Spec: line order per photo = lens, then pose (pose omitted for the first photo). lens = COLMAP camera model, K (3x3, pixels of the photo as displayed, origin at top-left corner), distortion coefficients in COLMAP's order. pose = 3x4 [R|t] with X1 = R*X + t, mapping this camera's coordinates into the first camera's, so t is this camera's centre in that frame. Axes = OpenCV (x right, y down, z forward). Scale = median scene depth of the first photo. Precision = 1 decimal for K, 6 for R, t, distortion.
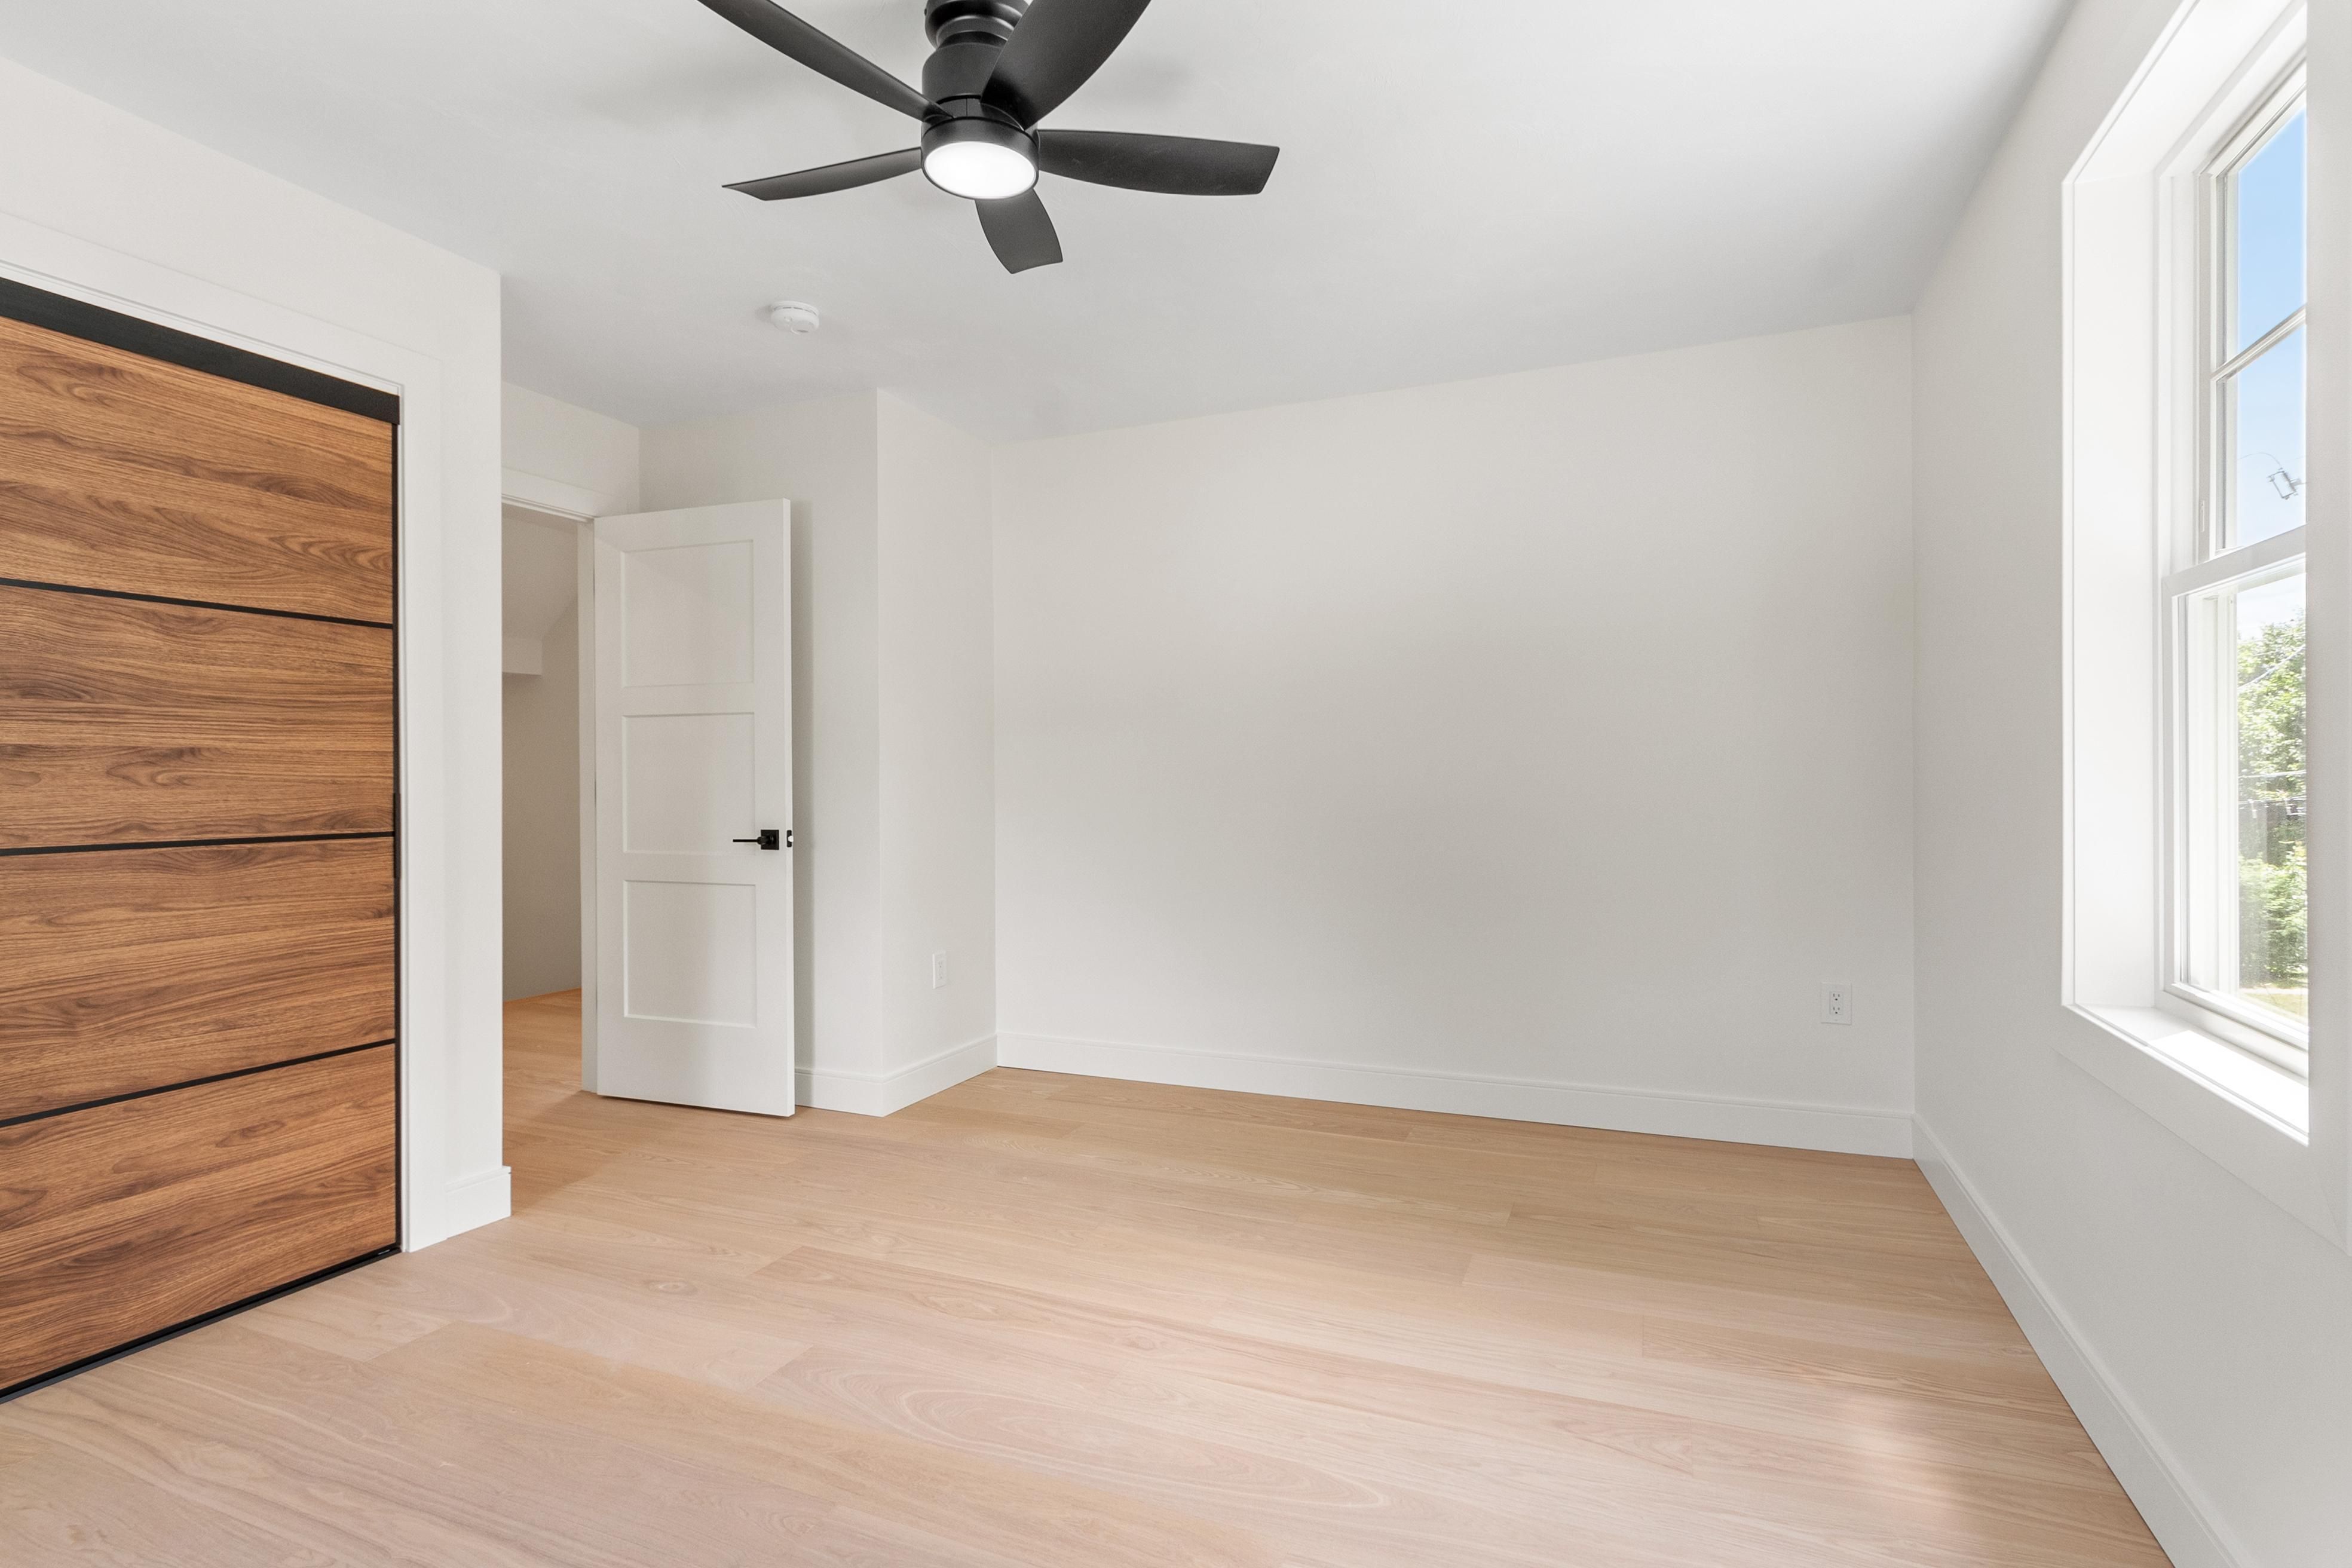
lens RADIAL K [[1149.9, 0, 1178.9], [0, 1149.9, 778.3], [0, 0, 1]] dist [-0.000777, -0.000560]
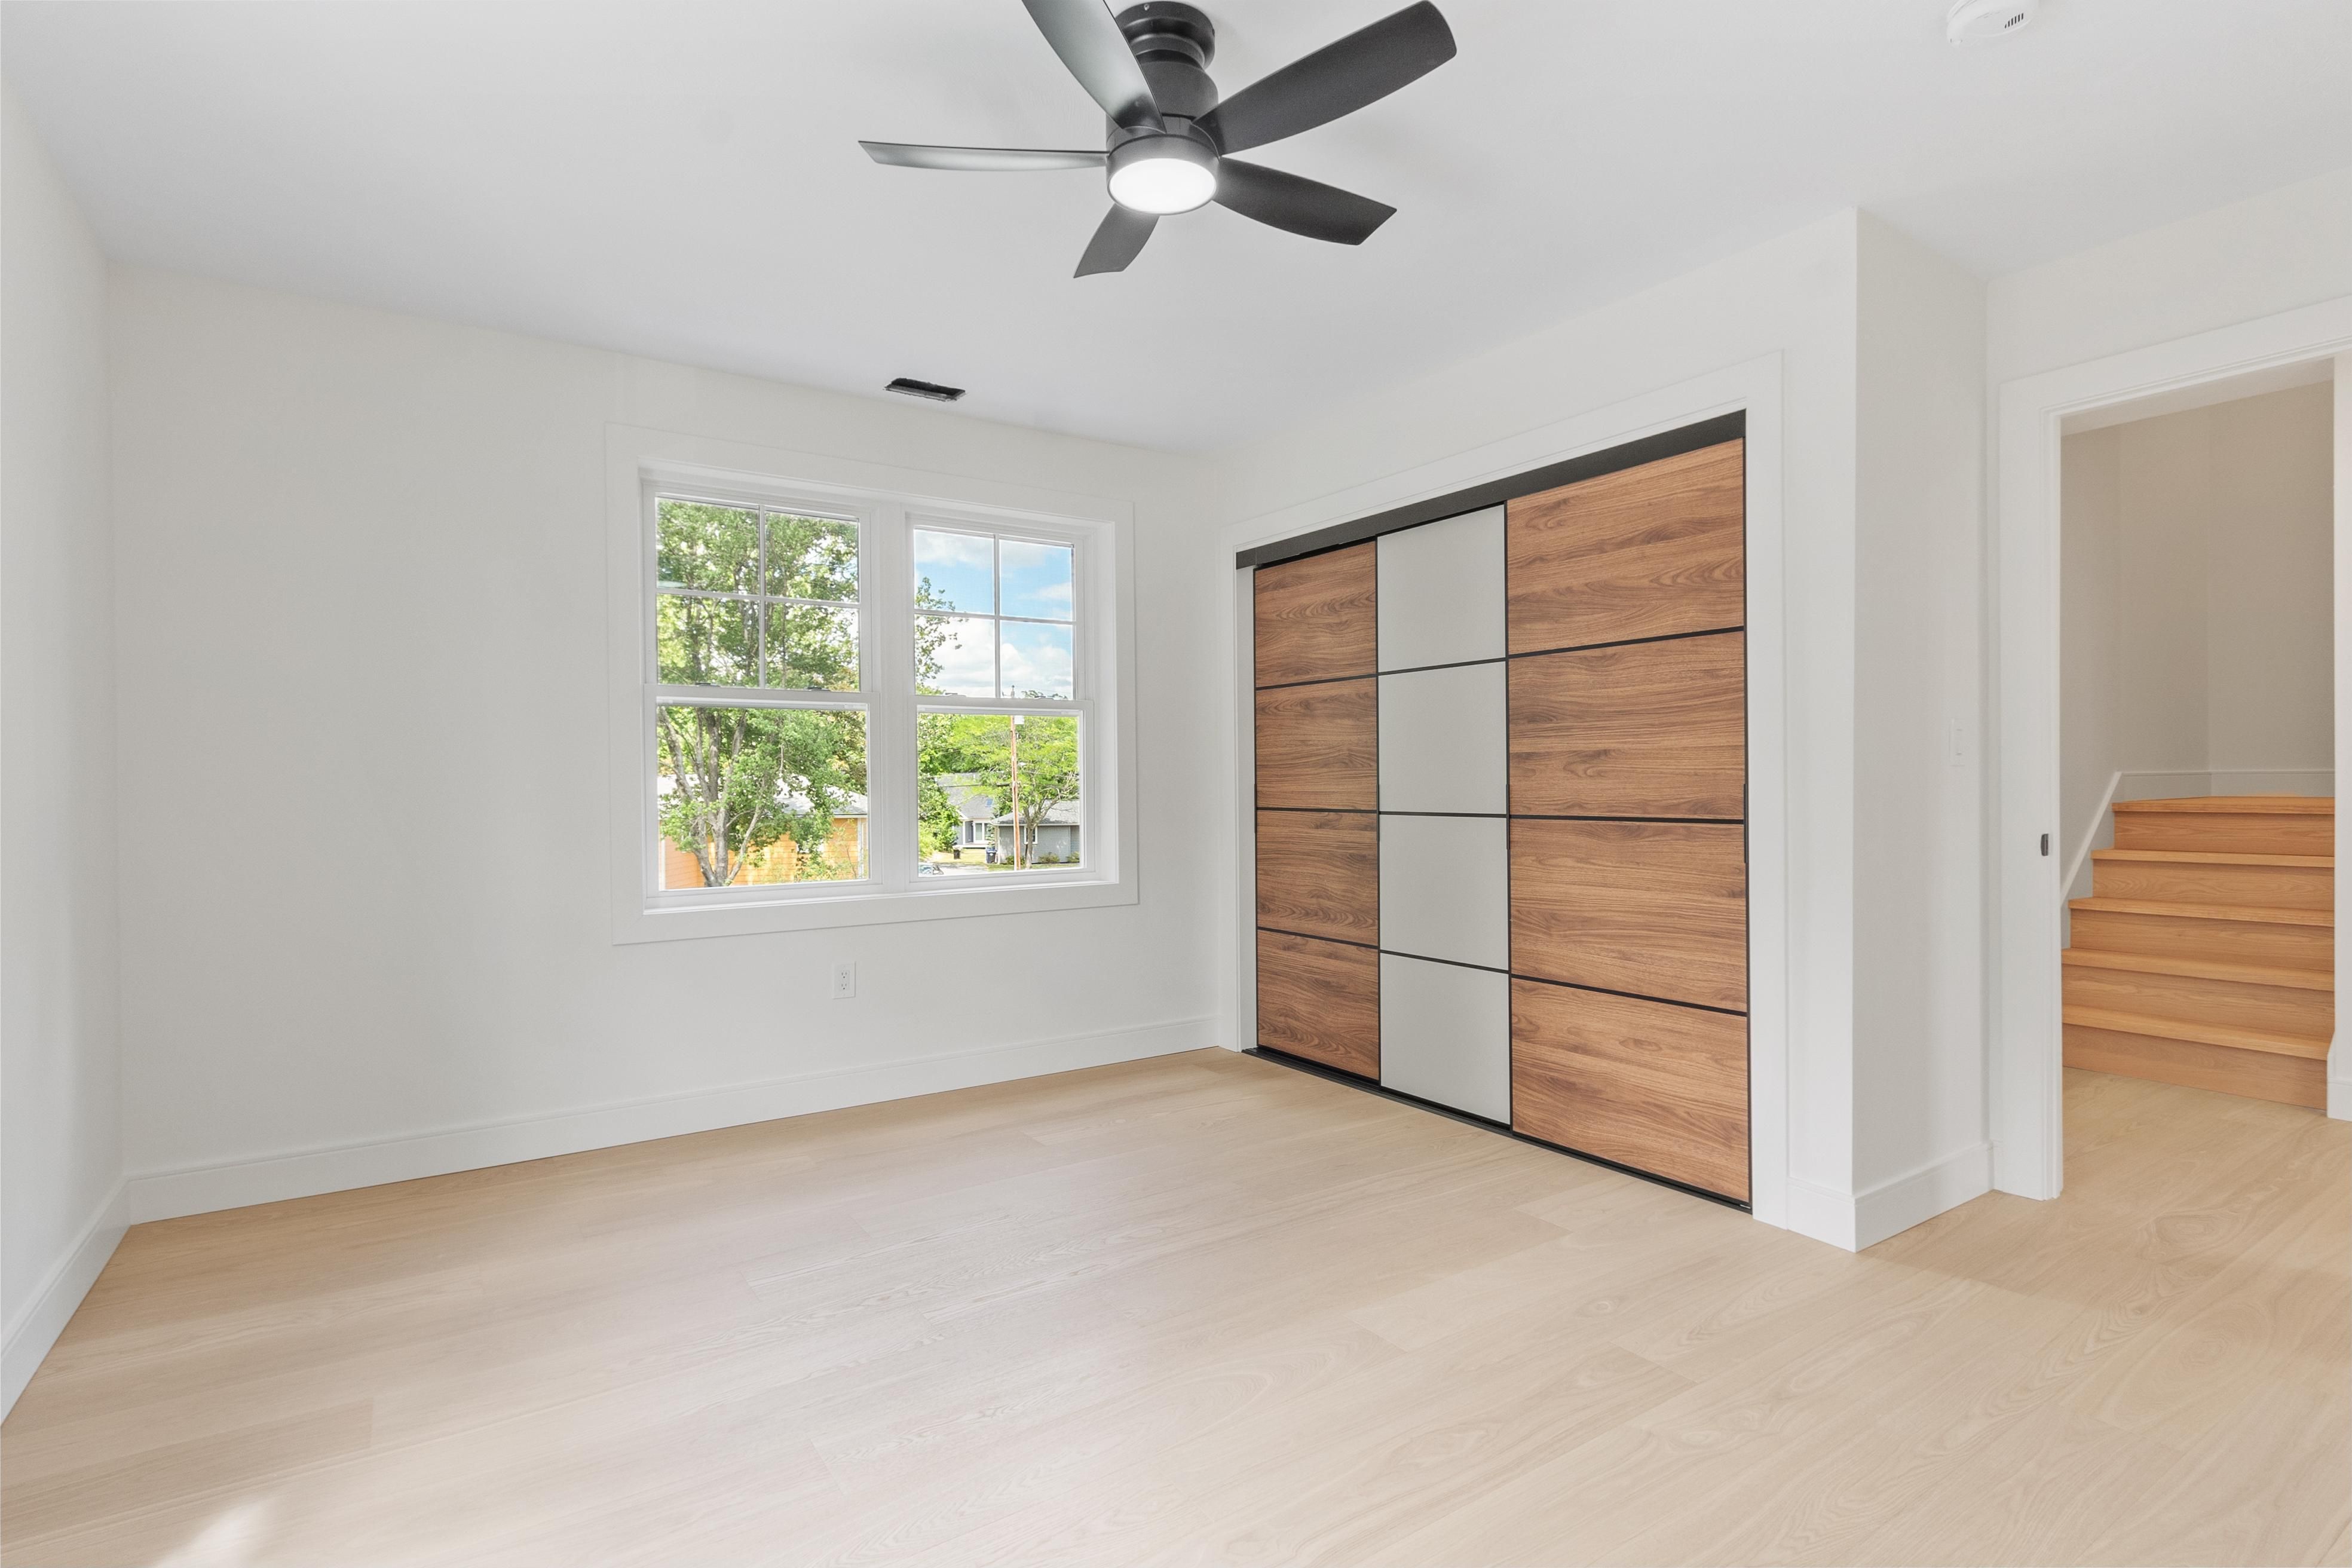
lens RADIAL K [[1149.9, 0, 1175.8], [0, 1149.9, 791.7], [0, 0, 1]] dist [-0.000777, -0.000560]
pose [[-0.556309, 0.018215, -0.830776, 0.552608], [0.013072, 0.999828, 0.013168, -0.000821], [0.830873, -0.003534, -0.556451, 1.274638]]
